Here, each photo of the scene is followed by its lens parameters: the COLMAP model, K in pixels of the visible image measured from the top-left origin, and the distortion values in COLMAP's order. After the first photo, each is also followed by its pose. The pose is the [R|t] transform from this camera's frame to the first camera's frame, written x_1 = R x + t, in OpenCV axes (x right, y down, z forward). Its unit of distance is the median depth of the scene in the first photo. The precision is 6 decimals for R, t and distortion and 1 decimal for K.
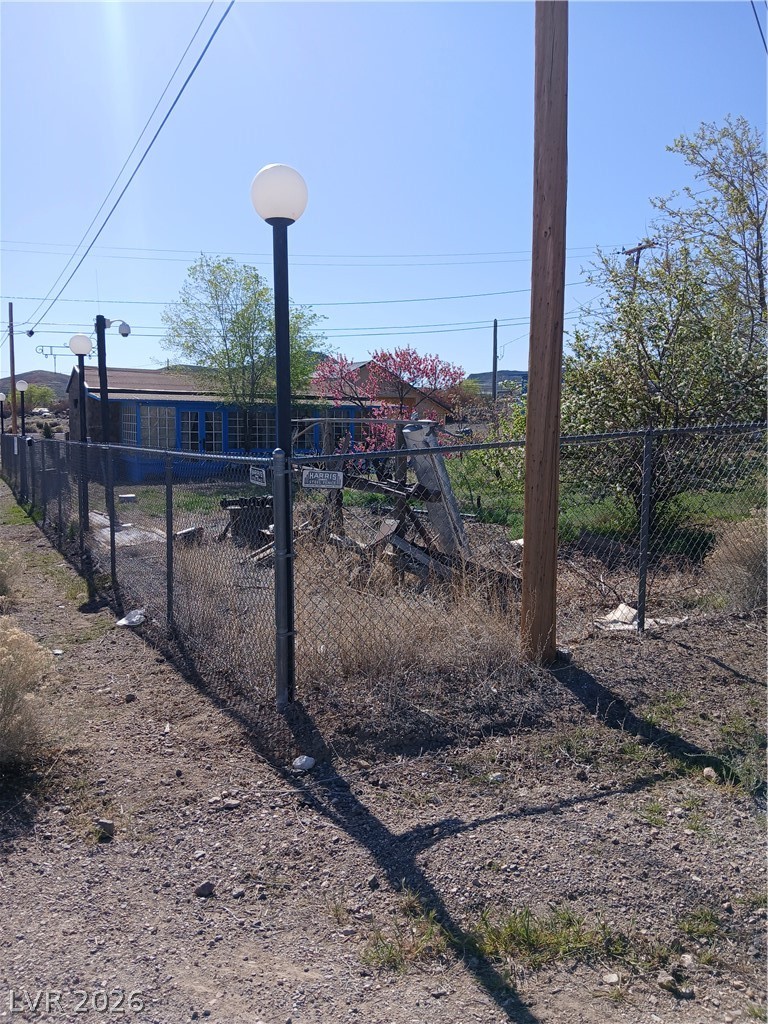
lens RADIAL K [[791.7, 0, 380.0], [0, 791.7, 507.1], [0, 0, 1]] dist [0.098683, -0.227601]
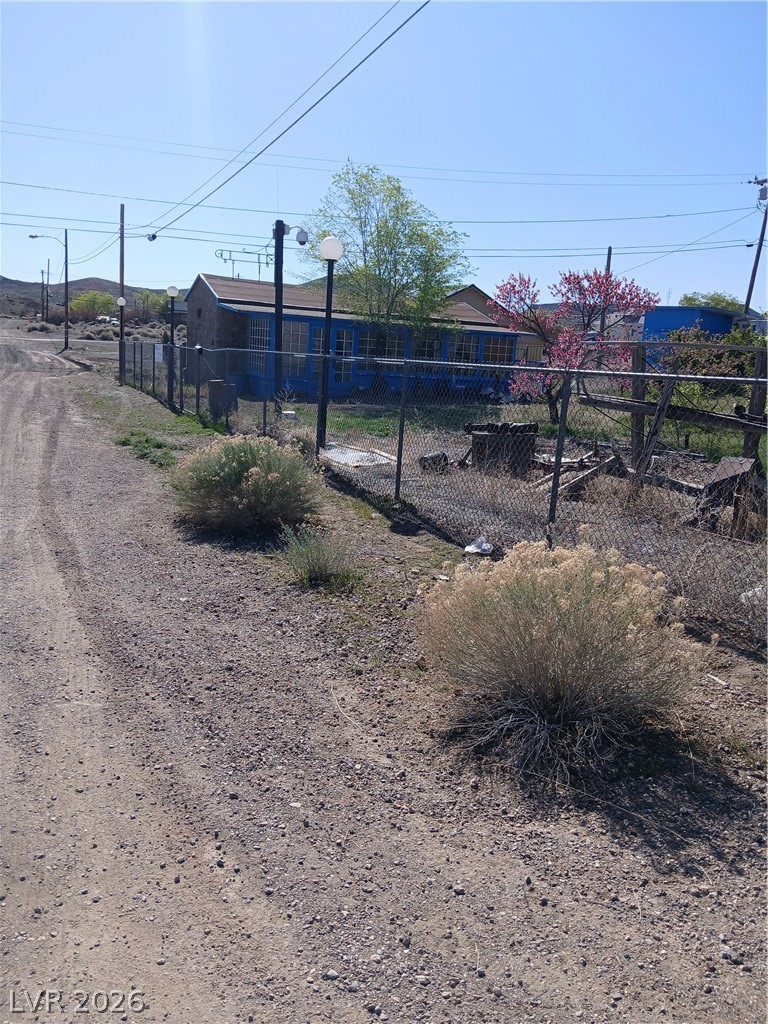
lens RADIAL K [[791.7, 0, 380.0], [0, 791.7, 507.1], [0, 0, 1]] dist [0.098683, -0.227601]
pose [[0.996425, 0.069400, -0.048164, -0.587529], [-0.064844, 0.993787, 0.090461, 0.024608], [0.054143, -0.087015, 0.994735, 0.093076]]
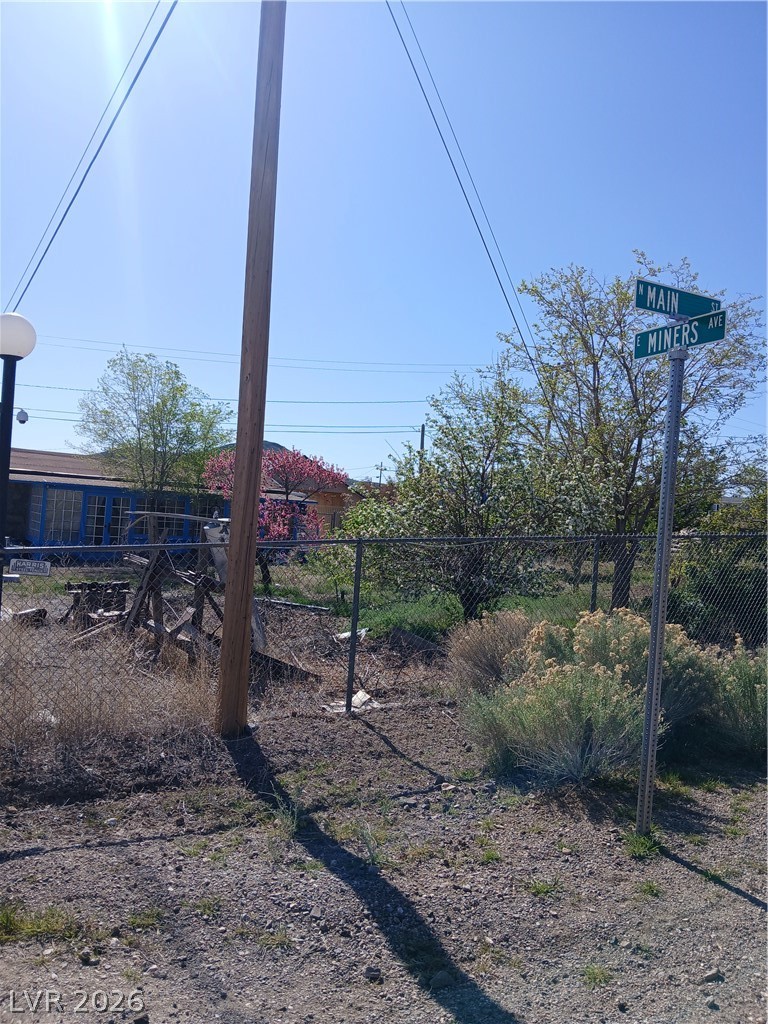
lens RADIAL K [[791.7, 0, 380.0], [0, 791.7, 507.1], [0, 0, 1]] dist [0.098683, -0.227601]
pose [[0.996786, 0.052768, 0.060282, 0.330386], [-0.045341, 0.991914, -0.118534, -0.006009], [-0.066049, 0.115420, 0.991118, -0.201784]]
